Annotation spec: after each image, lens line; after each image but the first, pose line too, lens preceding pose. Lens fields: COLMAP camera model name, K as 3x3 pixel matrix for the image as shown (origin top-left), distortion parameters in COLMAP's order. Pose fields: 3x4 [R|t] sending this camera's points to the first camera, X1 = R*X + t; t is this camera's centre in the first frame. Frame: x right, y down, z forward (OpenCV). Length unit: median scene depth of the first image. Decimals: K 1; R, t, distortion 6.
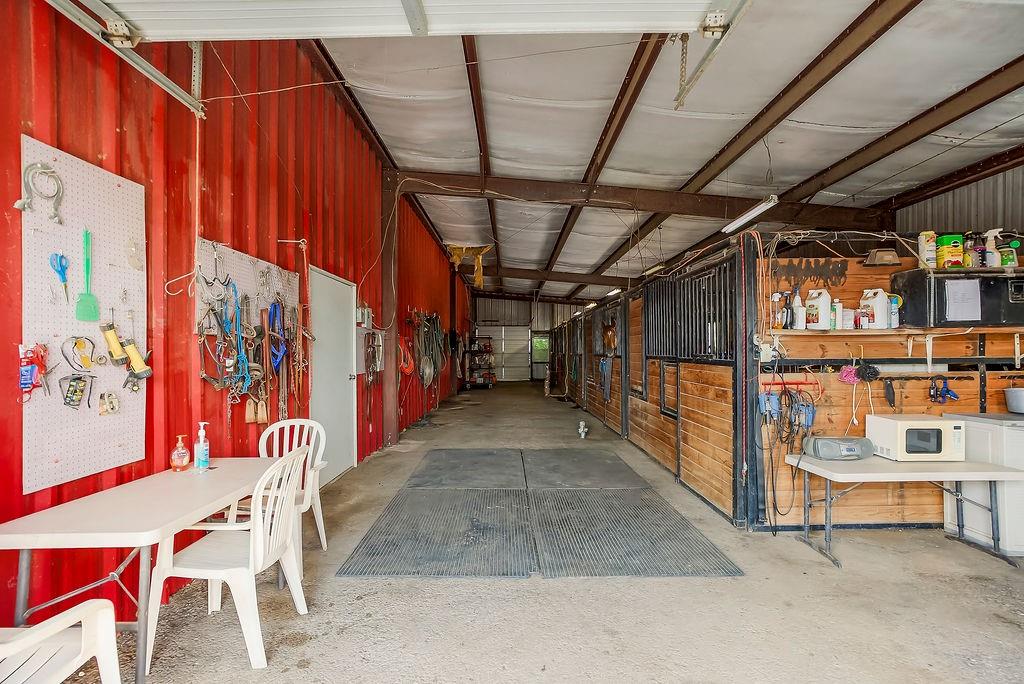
lens RADIAL K [[471.2, 0, 511.5], [0, 471.2, 346.6], [0, 0, 1]] dist [-0.023514, 0.001628]
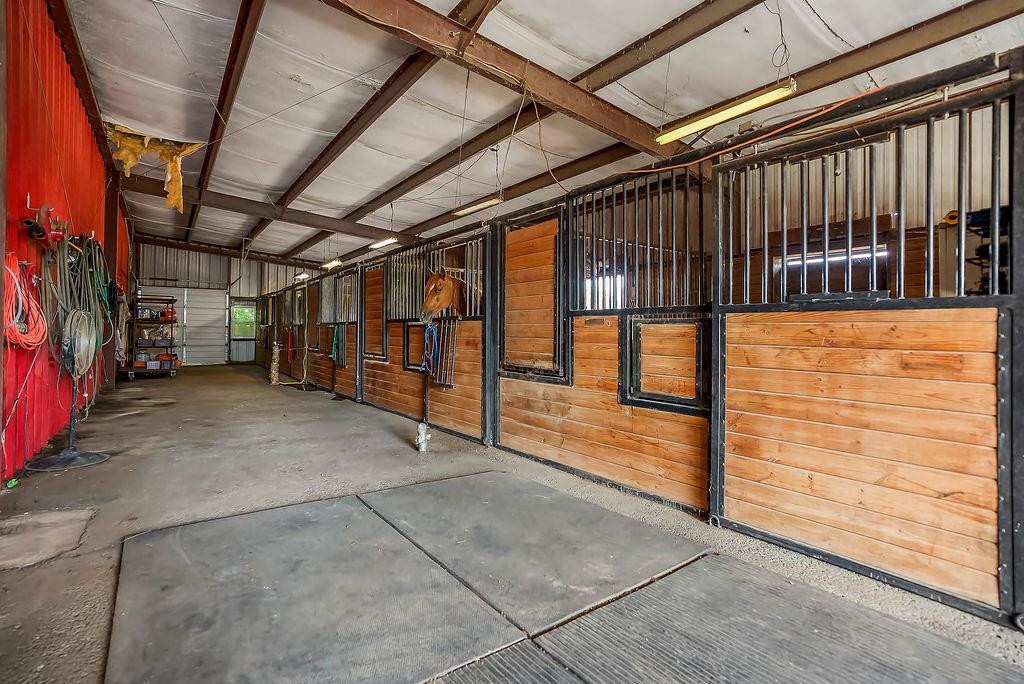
lens RADIAL K [[471.2, 0, 495.7], [0, 471.2, 327.5], [0, 0, 1]] dist [-0.023514, 0.001628]
pose [[0.812895, 0.014483, 0.582231, -0.062047], [-0.013621, 0.999890, -0.005854, 0.018266], [-0.582251, -0.003172, 0.813003, 0.216633]]
